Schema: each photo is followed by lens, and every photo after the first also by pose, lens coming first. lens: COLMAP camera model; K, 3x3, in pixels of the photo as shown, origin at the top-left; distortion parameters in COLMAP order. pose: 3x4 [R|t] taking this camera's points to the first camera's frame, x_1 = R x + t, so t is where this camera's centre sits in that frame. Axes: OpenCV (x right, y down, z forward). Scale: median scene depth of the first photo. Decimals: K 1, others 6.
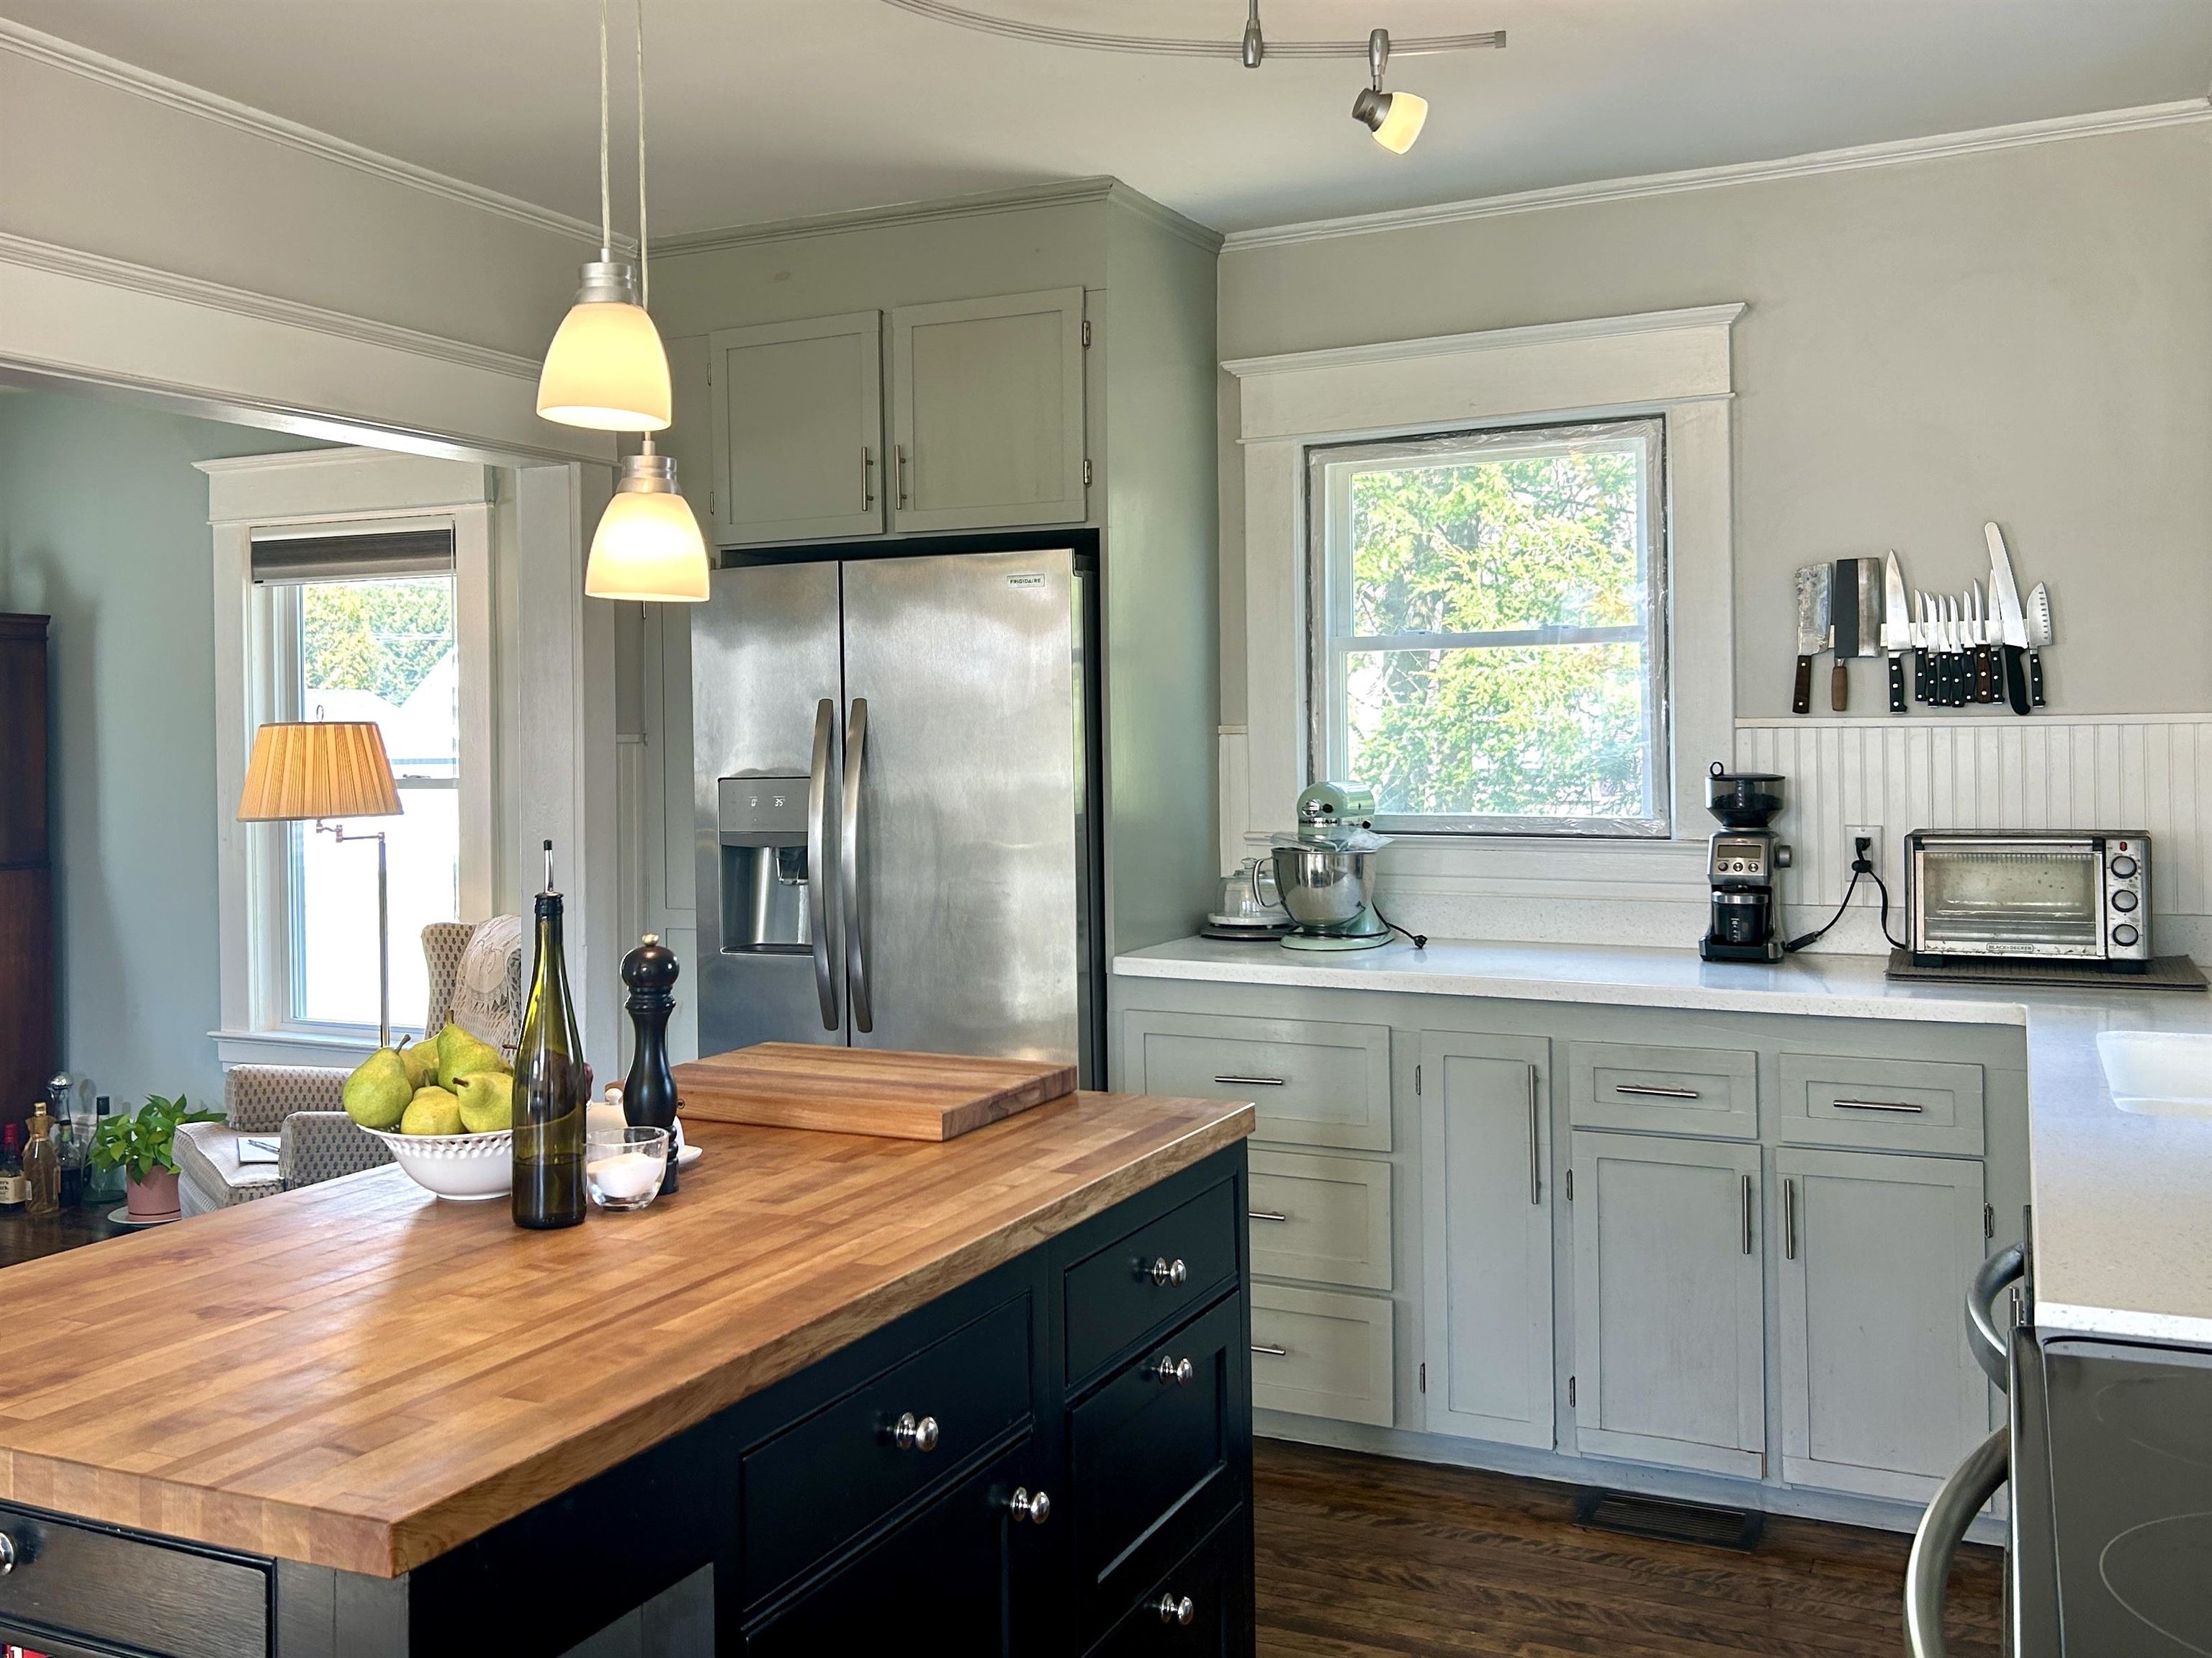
lens RADIAL K [[2058.9, 0, 989.4], [0, 2058.9, 720.8], [0, 0, 1]] dist [0.089545, -0.115708]
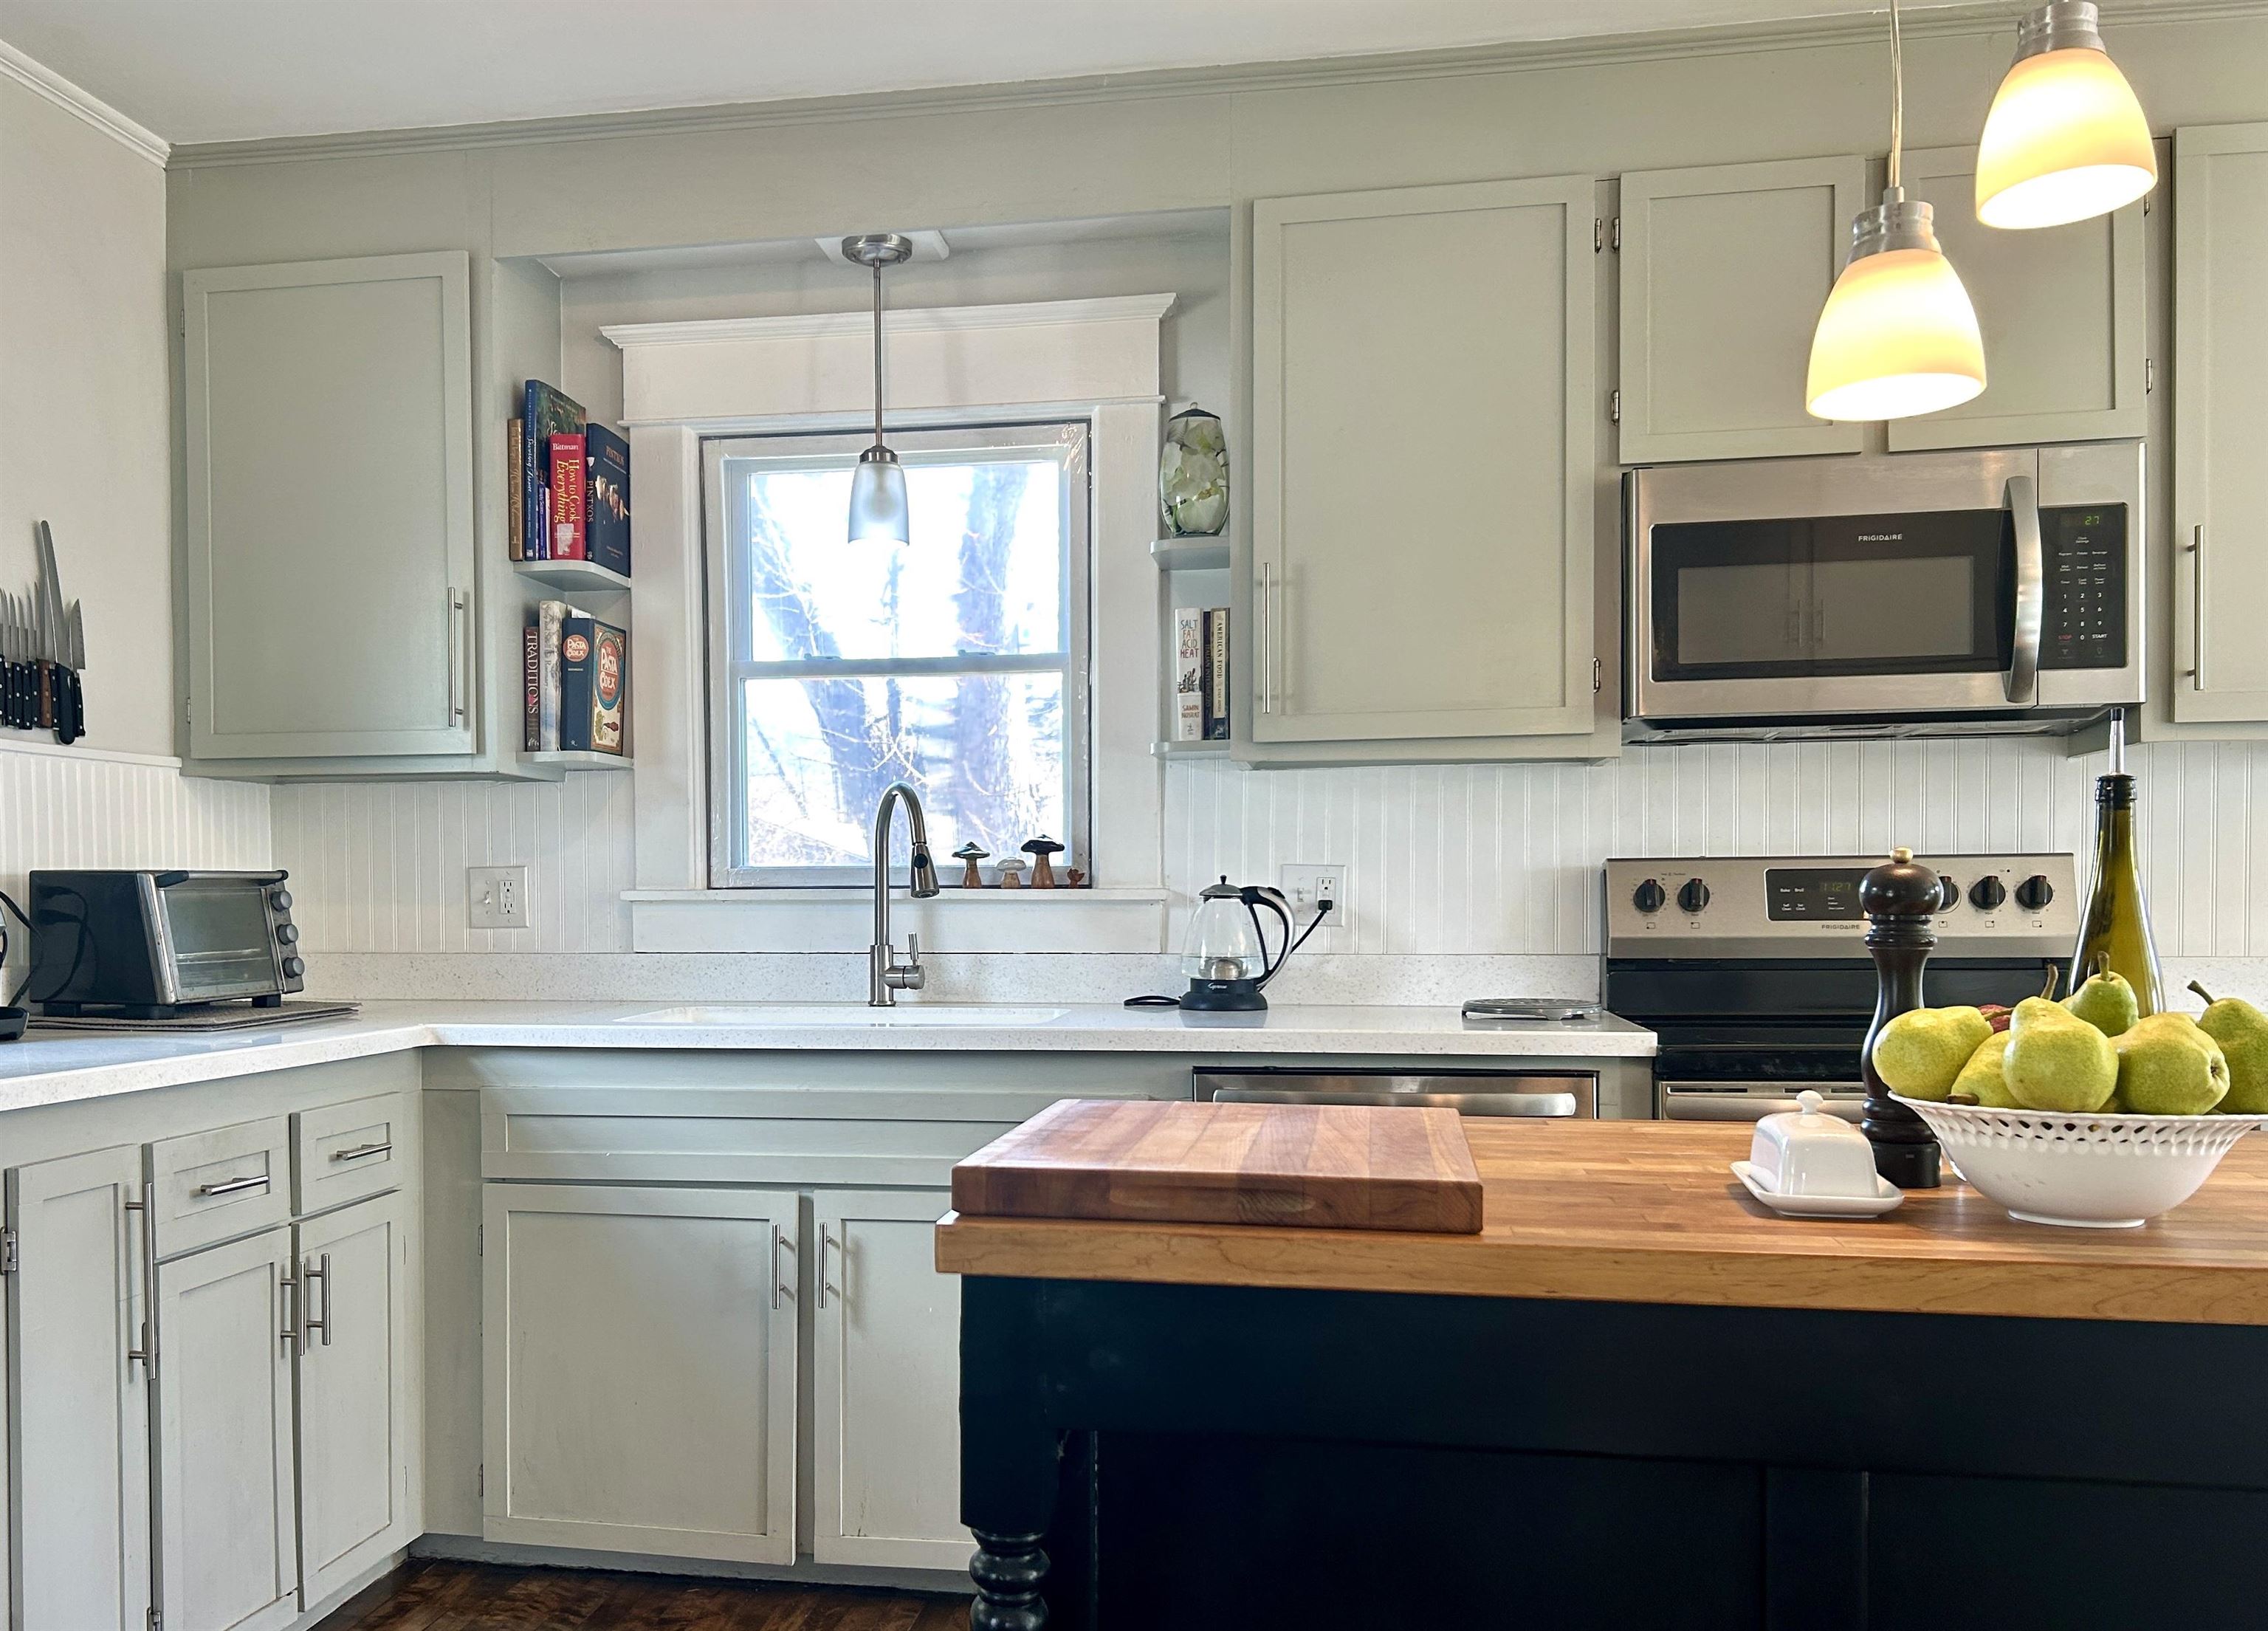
lens RADIAL K [[1997.5, 0, 1133.8], [0, 1997.5, 892.5], [0, 0, 1]] dist [0.099363, -0.233495]
pose [[-0.283756, 0.010698, 0.958837, -0.445587], [0.001357, 0.999941, -0.010755, 0.069026], [-0.958895, -0.001751, -0.283754, 0.789633]]
